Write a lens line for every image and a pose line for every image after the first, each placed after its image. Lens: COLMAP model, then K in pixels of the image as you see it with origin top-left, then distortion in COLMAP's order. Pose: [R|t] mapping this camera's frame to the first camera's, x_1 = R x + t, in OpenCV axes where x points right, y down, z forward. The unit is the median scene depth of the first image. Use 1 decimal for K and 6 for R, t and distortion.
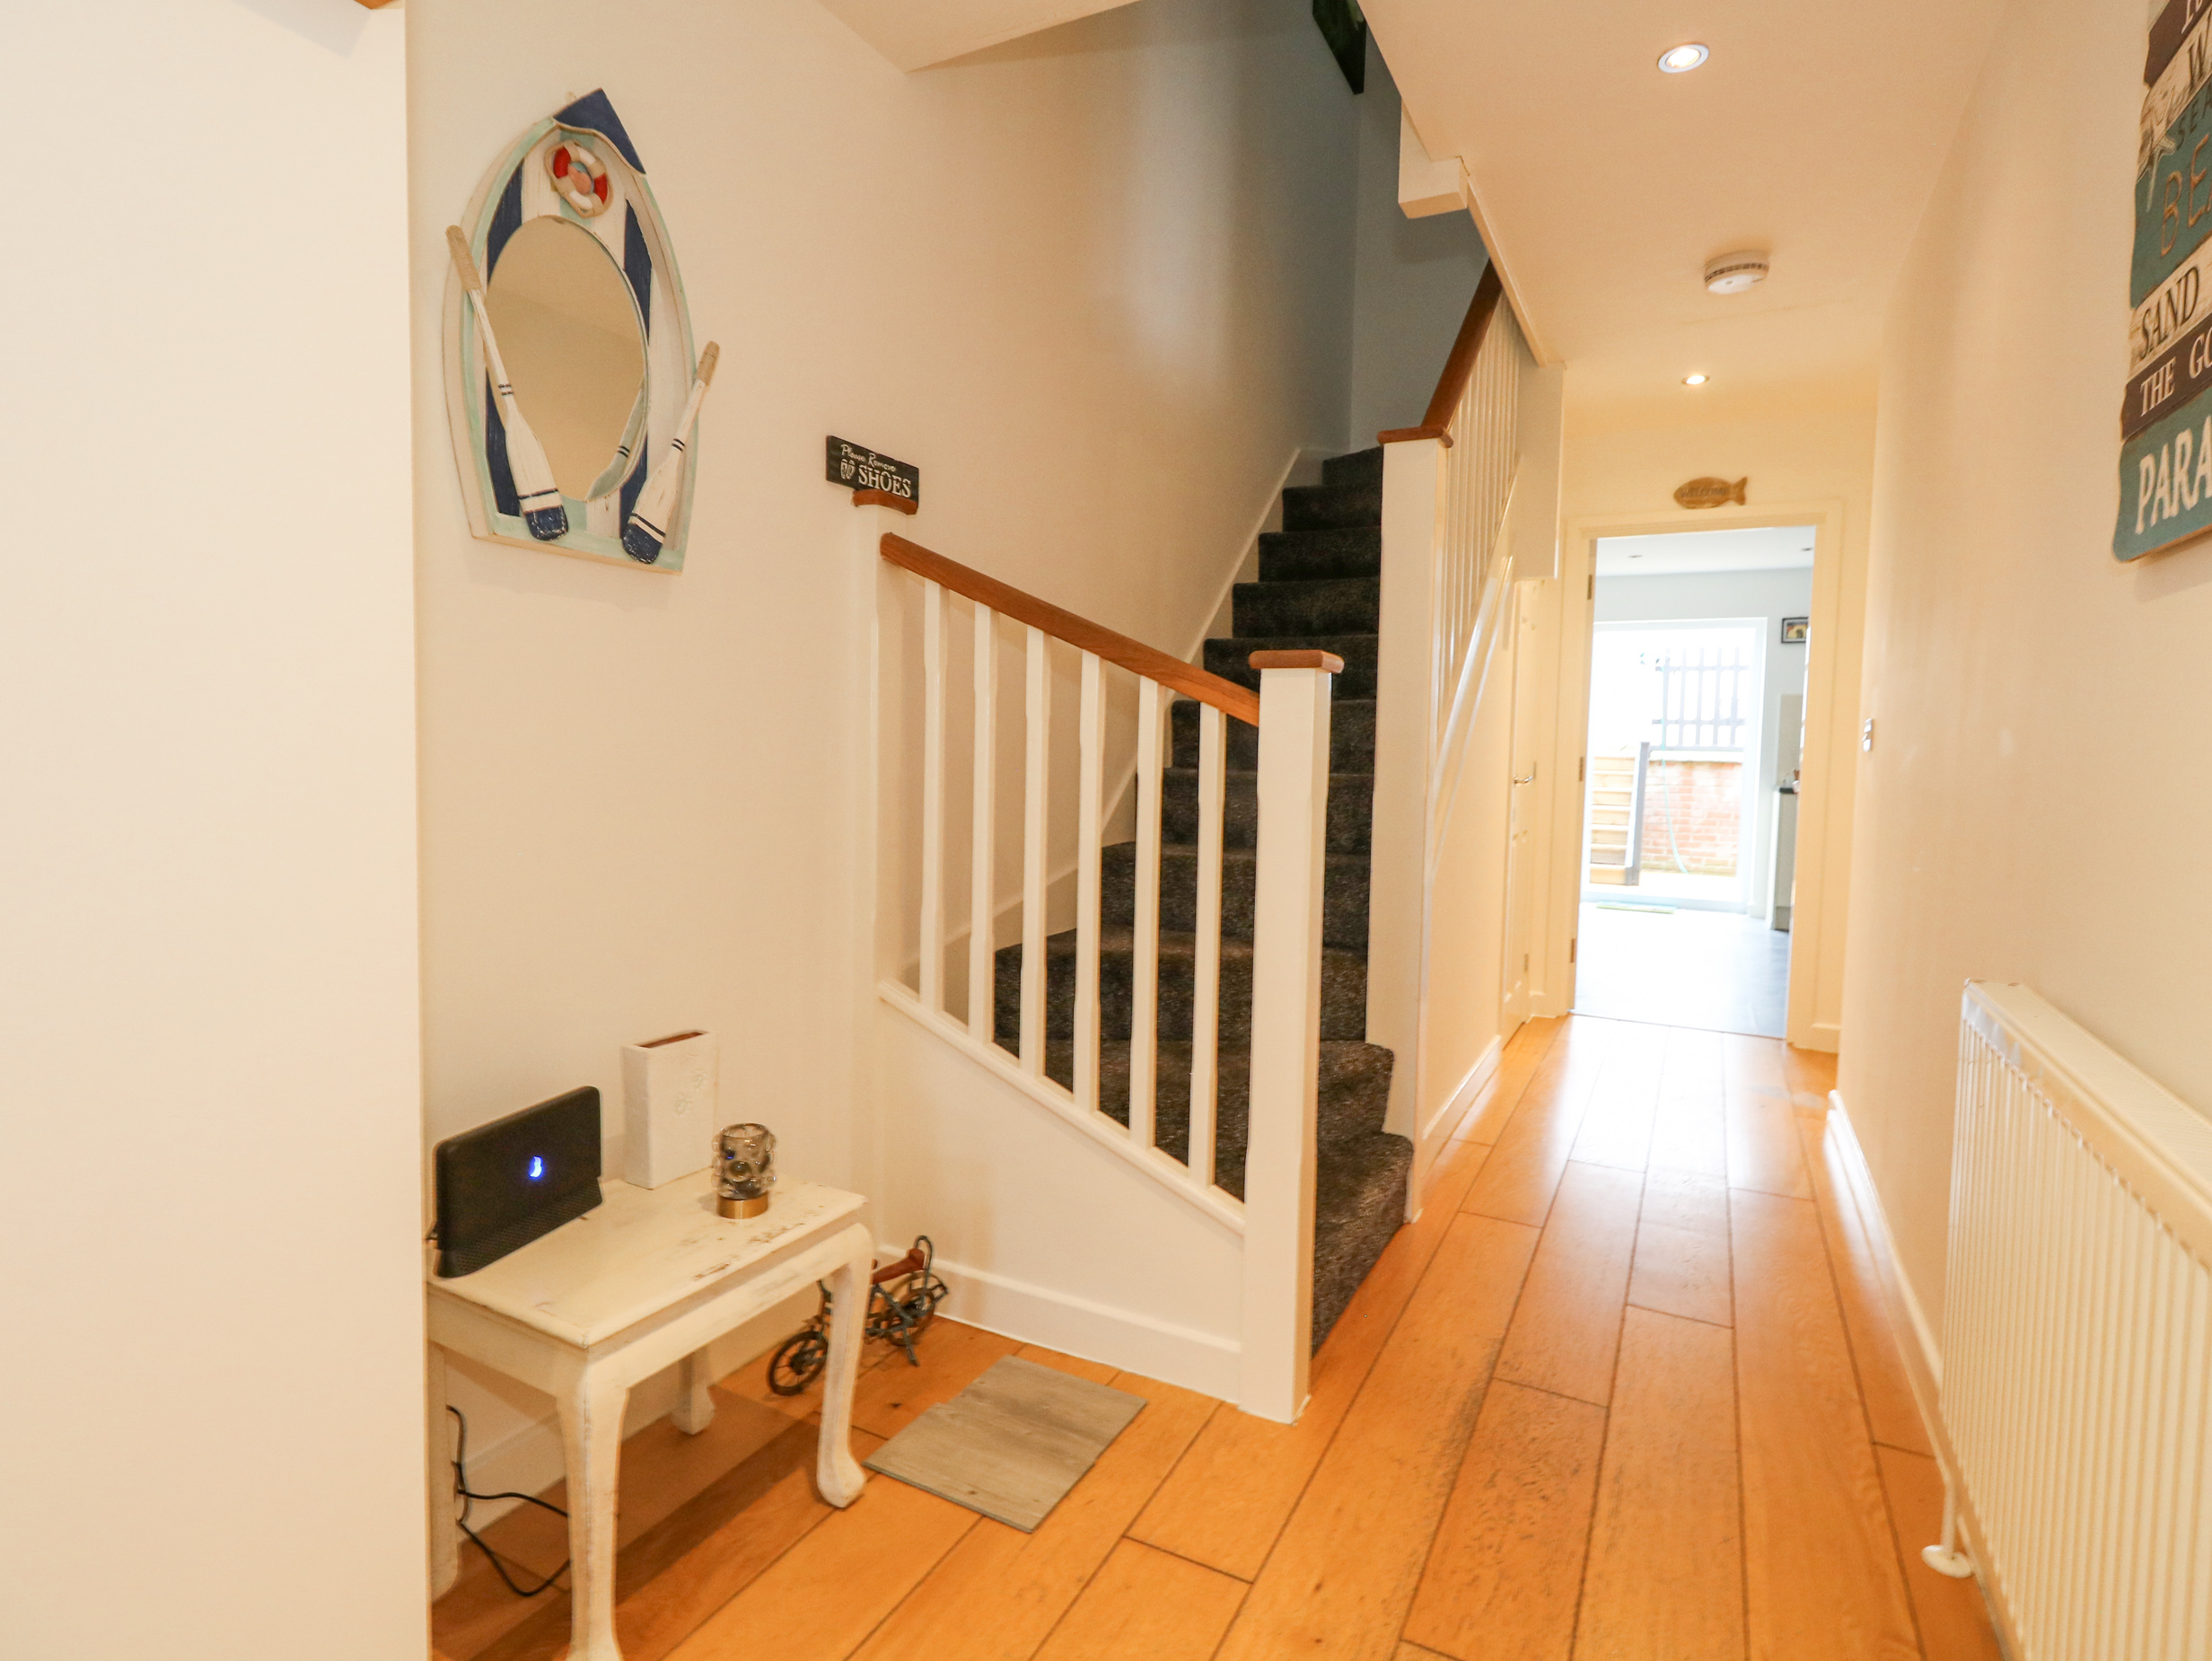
lens RADIAL K [[1146.6, 0, 1112.7], [0, 1146.6, 822.0], [0, 0, 1]] dist [0.005375, -0.001124]
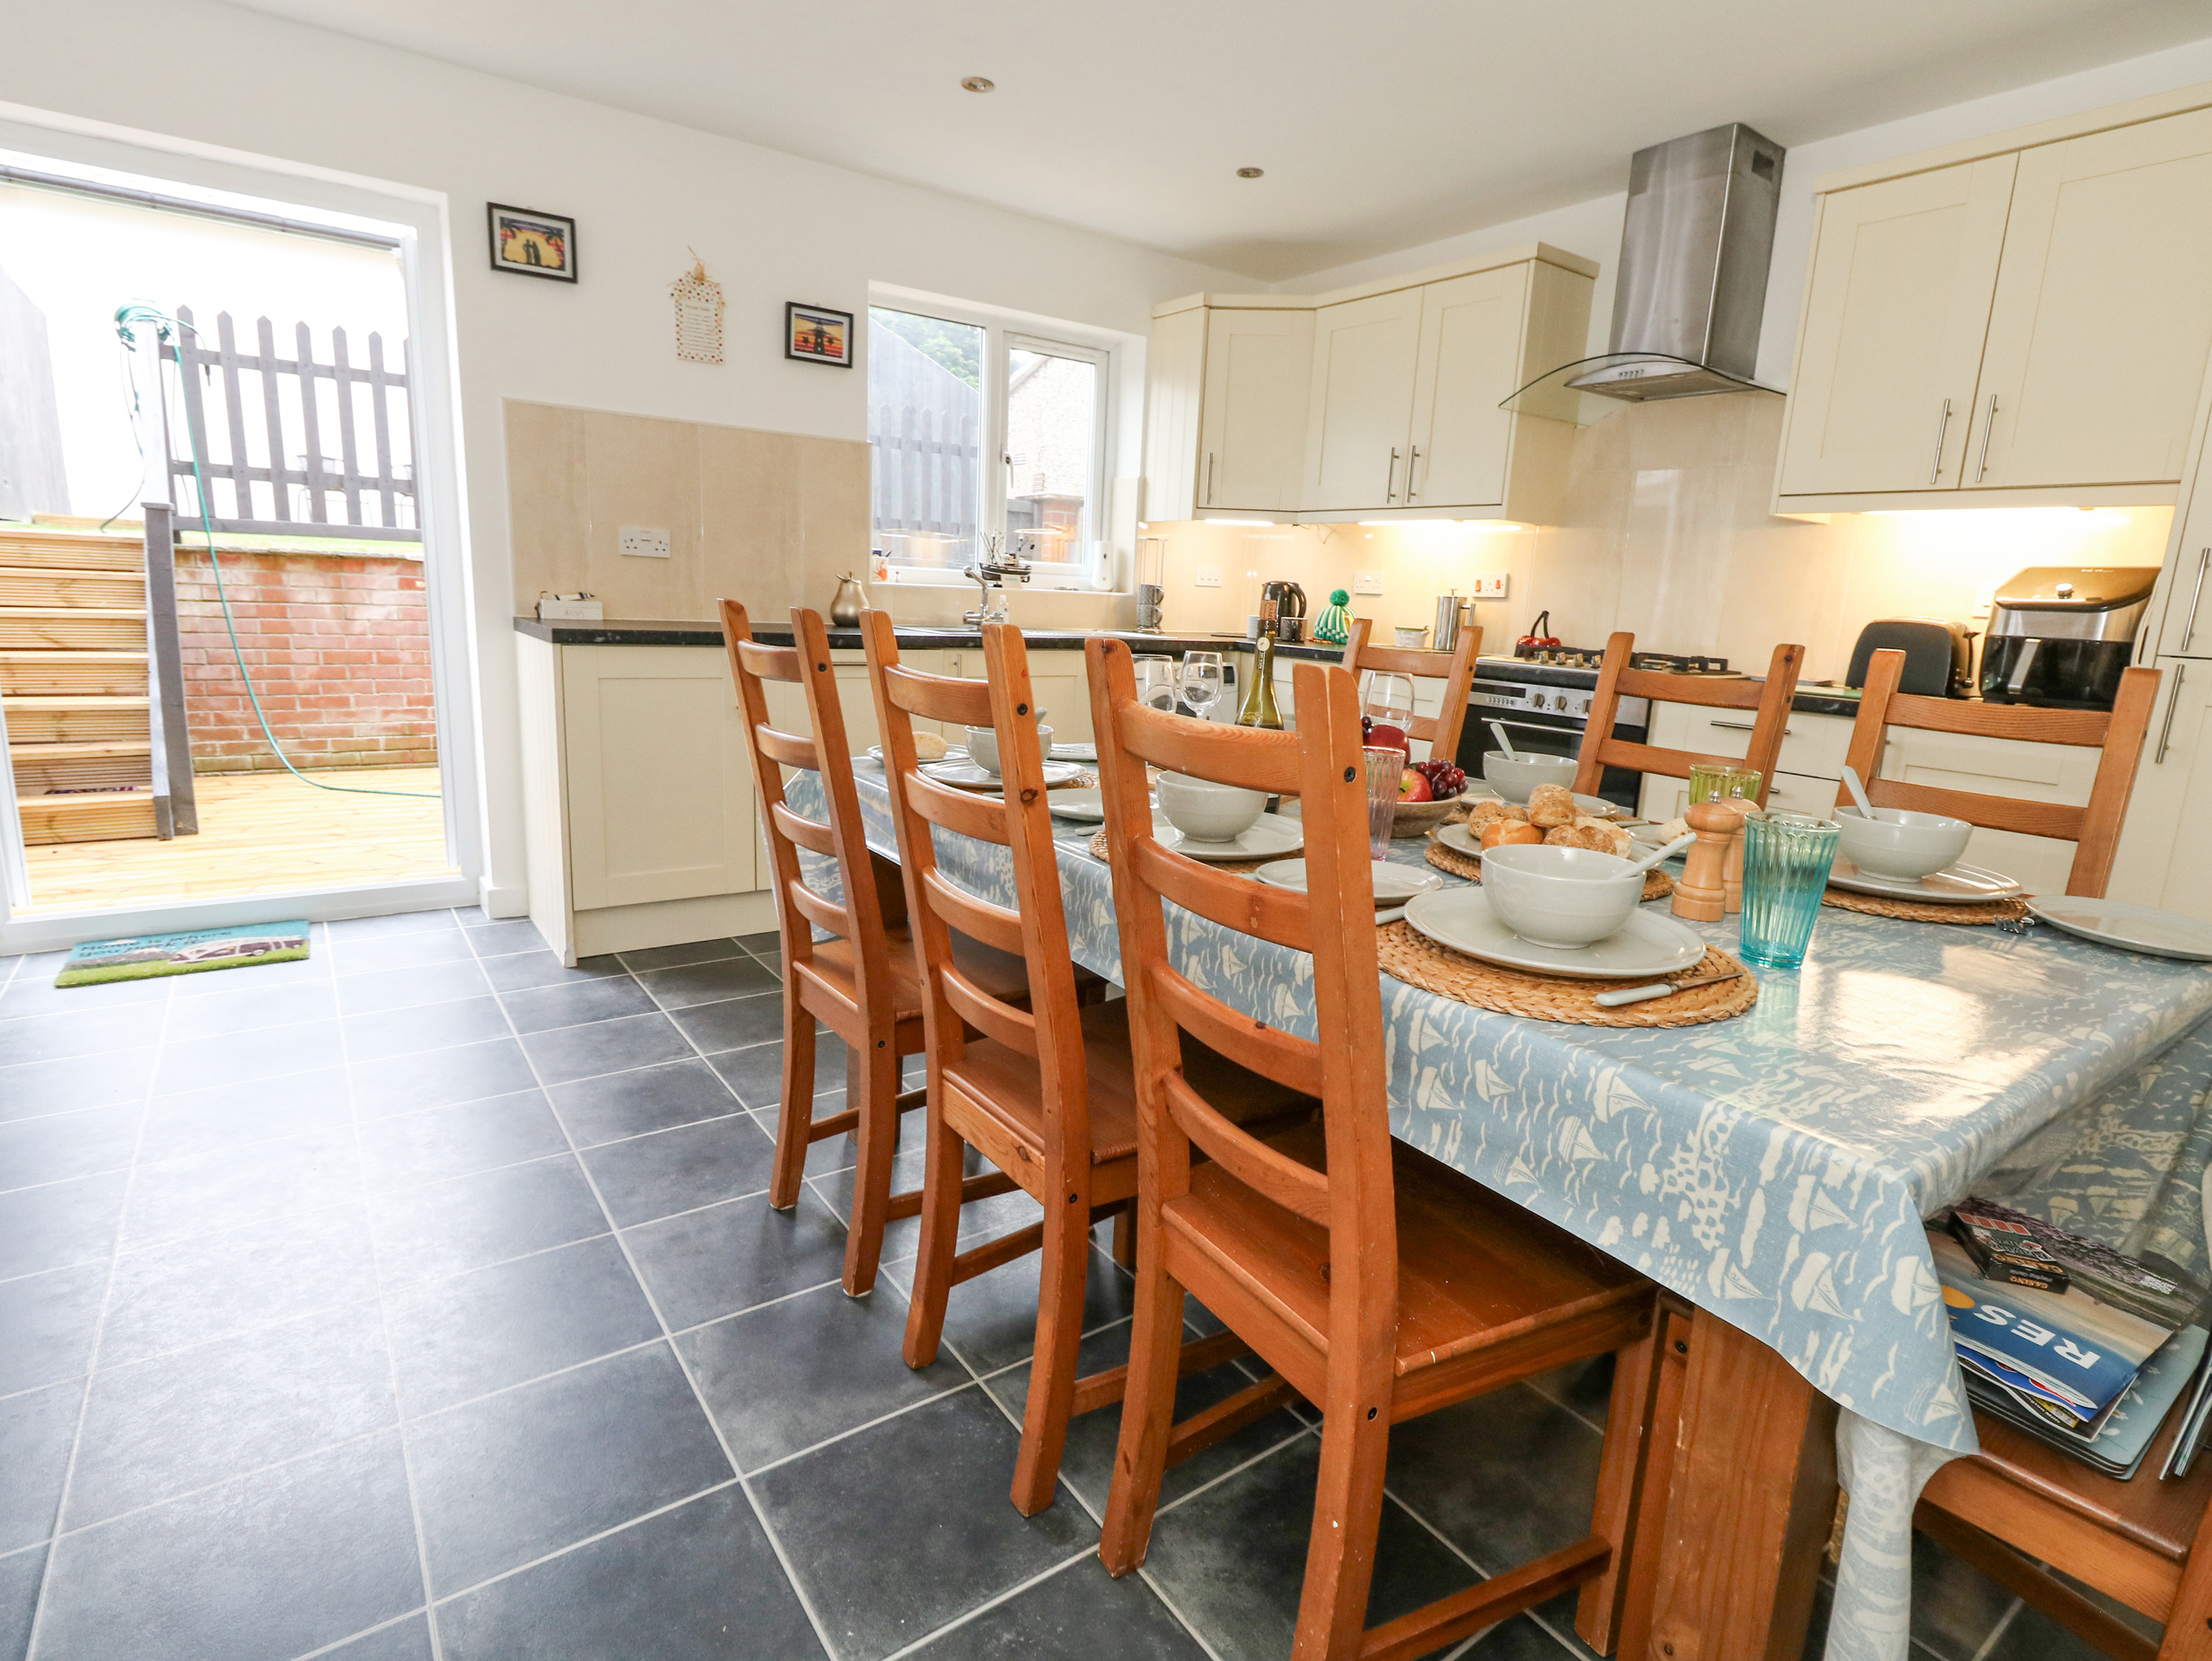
lens RADIAL K [[1146.6, 0, 1126.1], [0, 1146.6, 814.7], [0, 0, 1]] dist [0.005375, -0.001124]
pose [[0.447423, -0.168894, 0.878230, 0.205515], [0.021600, 0.983760, 0.178185, -0.021818], [-0.894062, -0.060755, 0.443805, 0.429498]]
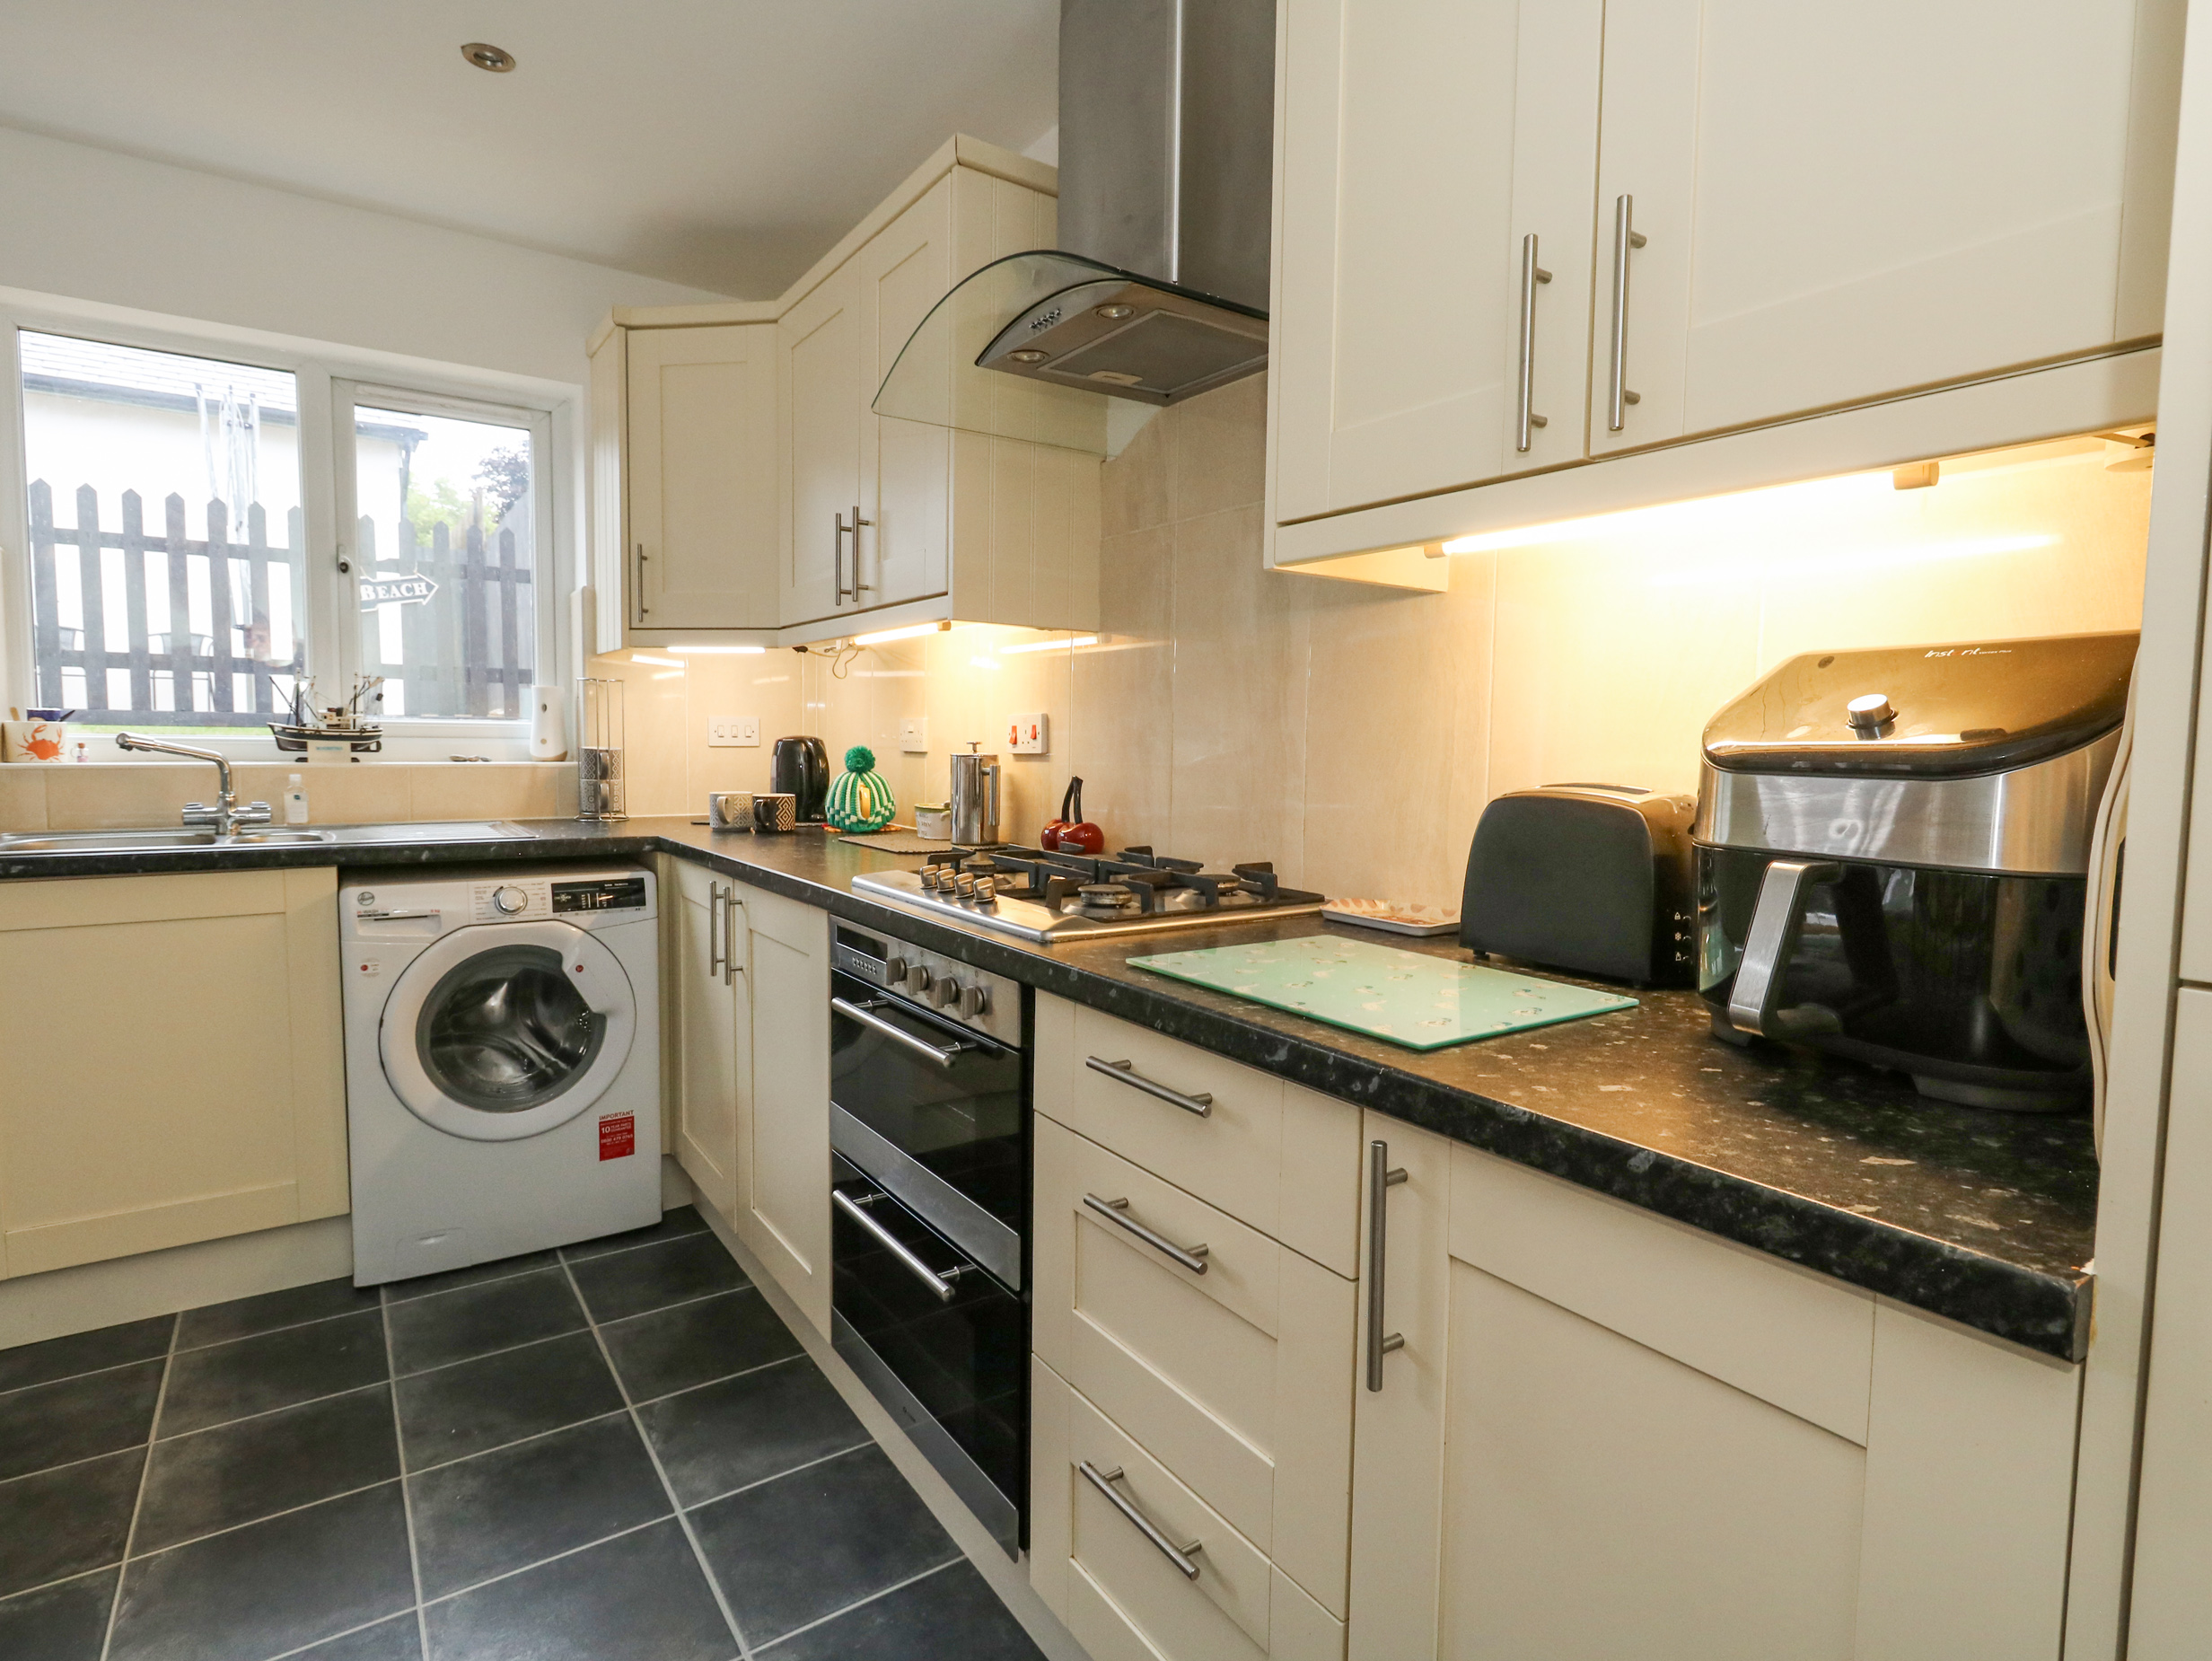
lens RADIAL K [[1146.6, 0, 1119.1], [0, 1146.6, 820.4], [0, 0, 1]] dist [0.005375, -0.001124]
pose [[0.469148, -0.072911, 0.880105, 0.414811], [0.054060, 0.997088, 0.053785, -0.020541], [-0.881464, 0.022345, 0.471723, 0.373323]]
